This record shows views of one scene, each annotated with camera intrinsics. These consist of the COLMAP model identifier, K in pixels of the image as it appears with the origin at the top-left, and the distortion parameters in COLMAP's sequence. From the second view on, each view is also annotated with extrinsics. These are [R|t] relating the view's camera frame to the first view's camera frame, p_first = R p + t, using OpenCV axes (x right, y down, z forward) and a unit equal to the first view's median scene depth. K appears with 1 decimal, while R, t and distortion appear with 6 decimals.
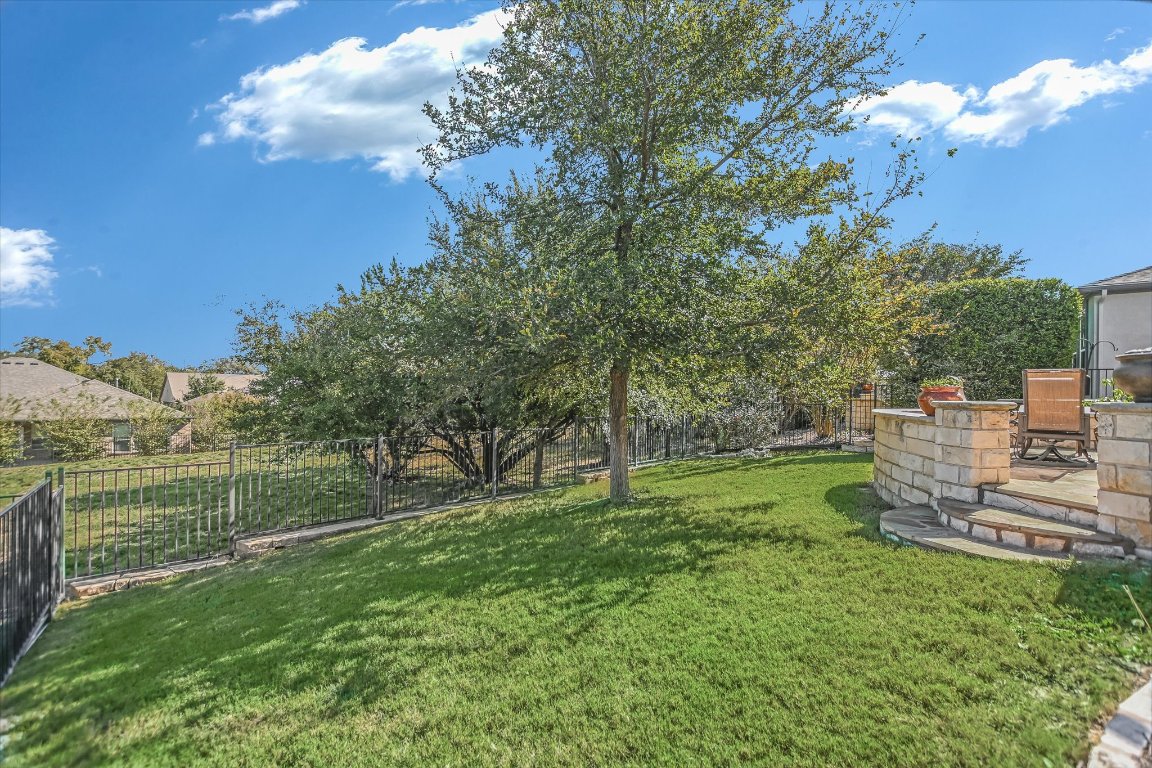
lens RADIAL K [[507.0, 0, 574.3], [0, 507.0, 391.5], [0, 0, 1]] dist [-0.024592, 0.000379]
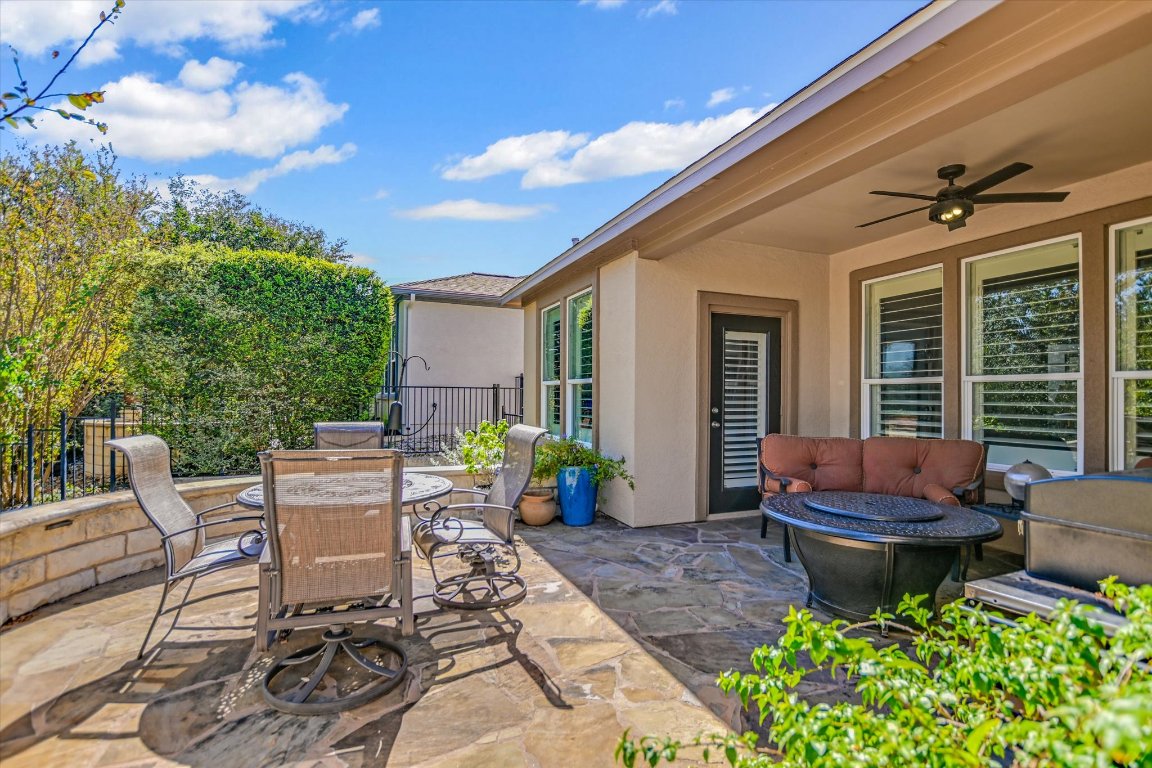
lens RADIAL K [[520.0, 0, 576.7], [0, 520.0, 392.8], [0, 0, 1]] dist [-0.037819, 0.007379]
pose [[0.418072, -0.011335, 0.908343, 0.357921], [-0.002861, 0.999901, 0.013794, -0.044047], [-0.908410, -0.008366, 0.417998, 0.347205]]
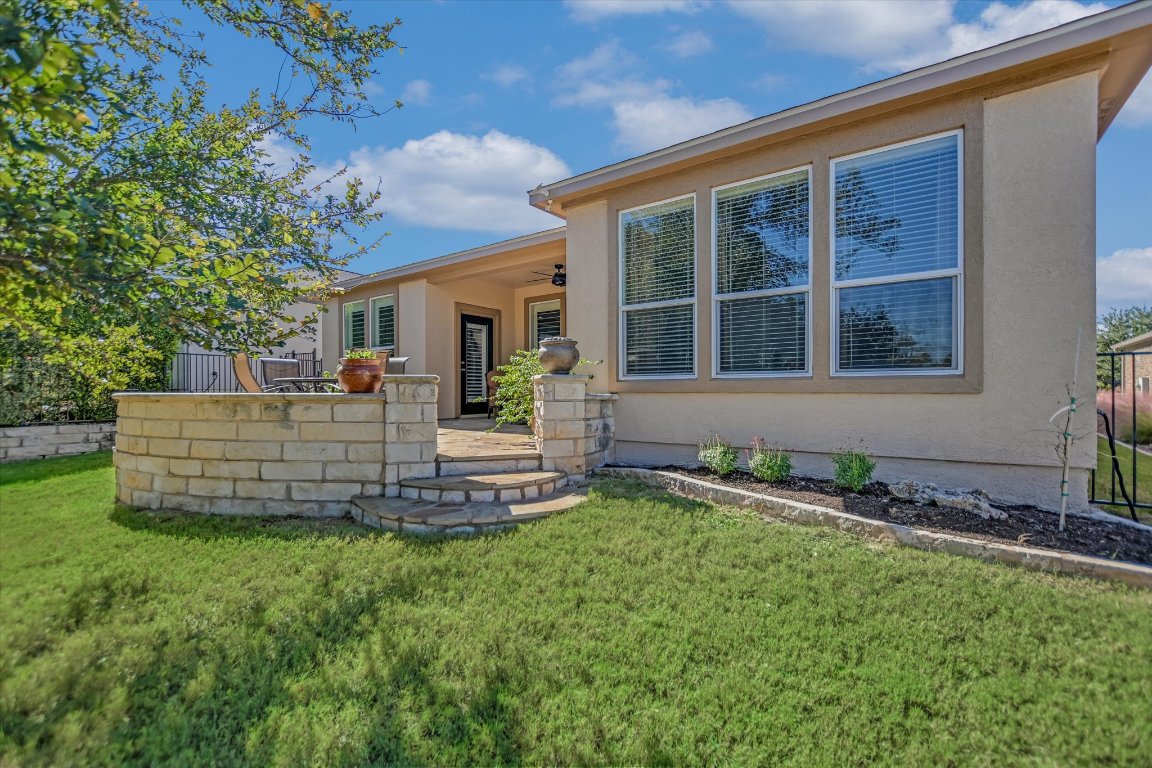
lens RADIAL K [[507.0, 0, 574.3], [0, 507.0, 391.5], [0, 0, 1]] dist [-0.024592, 0.000379]
pose [[-0.148624, -0.015112, 0.988778, -0.096472], [-0.000023, 0.999883, 0.015278, 0.015909], [-0.988894, 0.002248, -0.148607, 0.367674]]
